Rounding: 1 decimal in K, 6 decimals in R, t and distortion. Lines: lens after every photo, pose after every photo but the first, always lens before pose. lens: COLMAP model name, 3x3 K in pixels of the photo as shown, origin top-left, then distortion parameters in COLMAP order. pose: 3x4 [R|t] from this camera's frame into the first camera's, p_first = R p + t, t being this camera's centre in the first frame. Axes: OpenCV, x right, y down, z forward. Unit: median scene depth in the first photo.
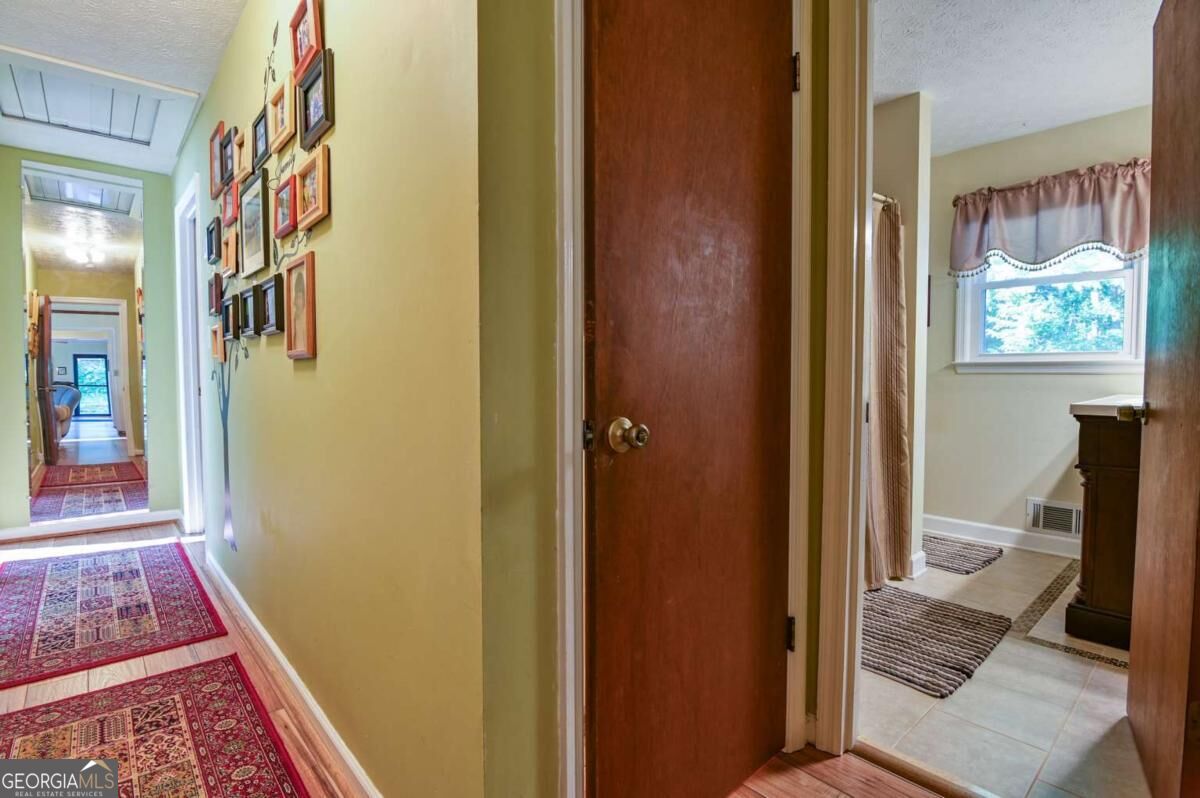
lens RADIAL K [[587.3, 0, 600.0], [0, 587.3, 399.0], [0, 0, 1]] dist [-0.019865, -0.000500]
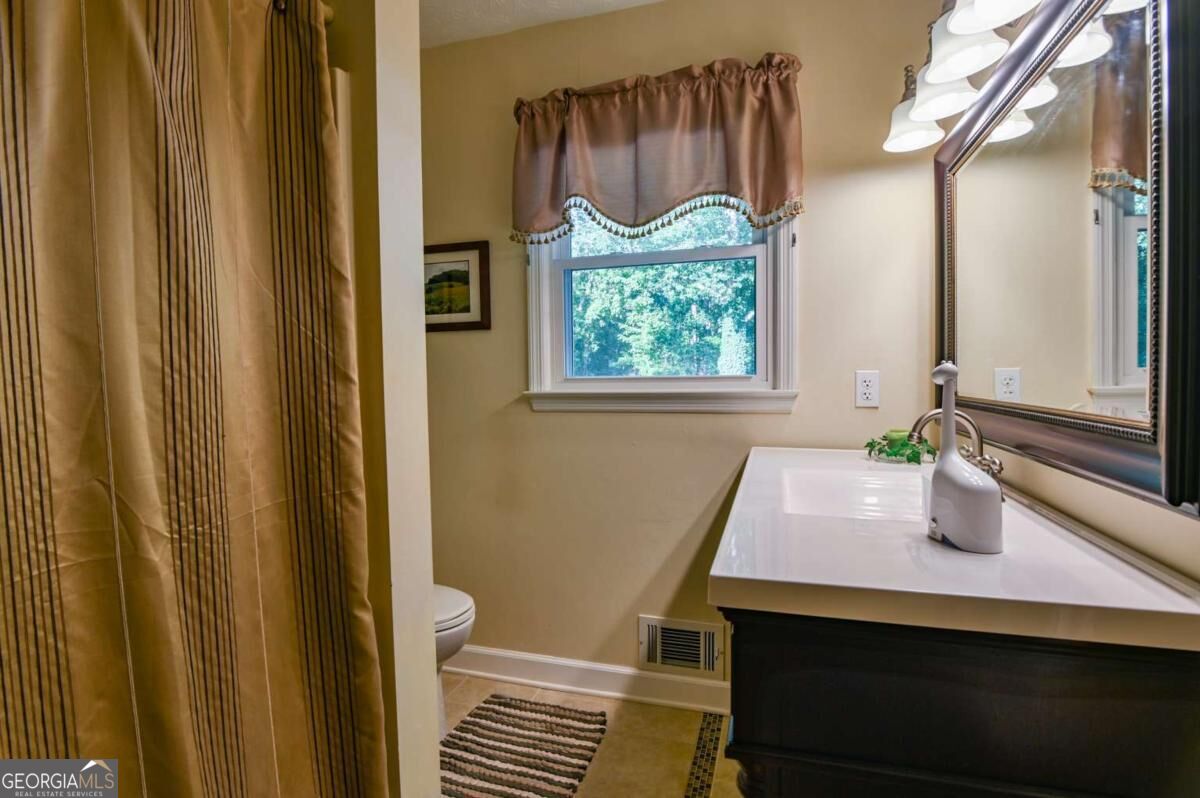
lens RADIAL K [[587.3, 0, 600.0], [0, 587.3, 399.0], [0, 0, 1]] dist [-0.019865, -0.000500]
pose [[0.853862, -0.034334, 0.519367, 0.403262], [0.034659, 0.999358, 0.009084, -0.065355], [-0.519345, 0.010245, 0.854503, 0.511029]]
